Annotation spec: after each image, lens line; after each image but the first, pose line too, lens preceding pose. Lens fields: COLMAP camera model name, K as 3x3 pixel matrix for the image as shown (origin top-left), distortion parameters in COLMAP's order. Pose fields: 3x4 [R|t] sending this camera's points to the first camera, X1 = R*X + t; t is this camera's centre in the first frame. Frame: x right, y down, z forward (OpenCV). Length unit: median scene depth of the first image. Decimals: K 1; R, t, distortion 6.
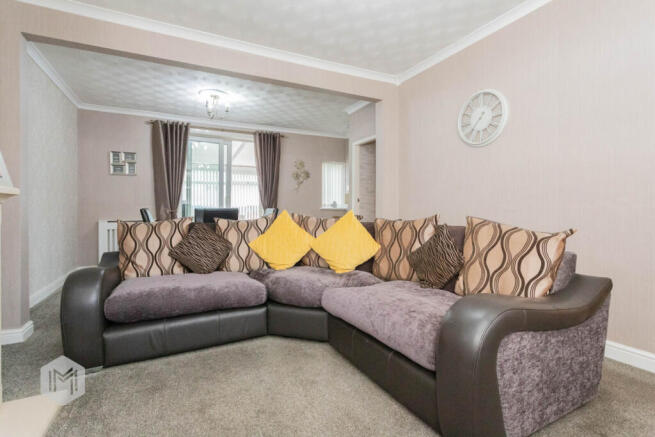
lens RADIAL K [[306.8, 0, 328.1], [0, 306.8, 215.9], [0, 0, 1]] dist [0.006242, 0.001536]
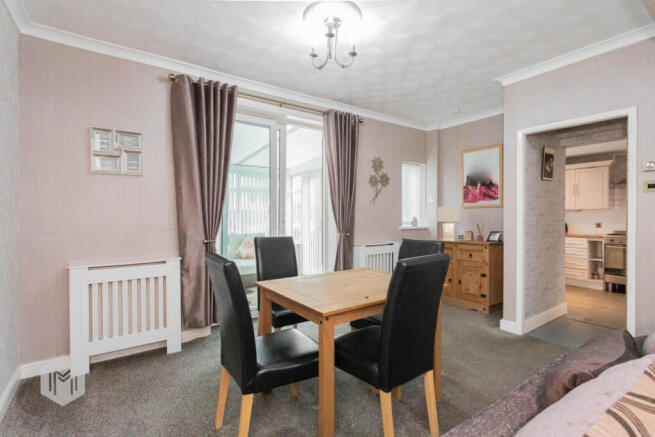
lens RADIAL K [[306.8, 0, 327.3], [0, 306.8, 219.0], [0, 0, 1]] dist [0.006242, 0.001536]
pose [[0.990551, 0.001404, 0.137138, -0.356665], [-0.001085, 0.999997, -0.002399, -0.052667], [-0.137141, 0.002227, 0.990549, 0.404147]]
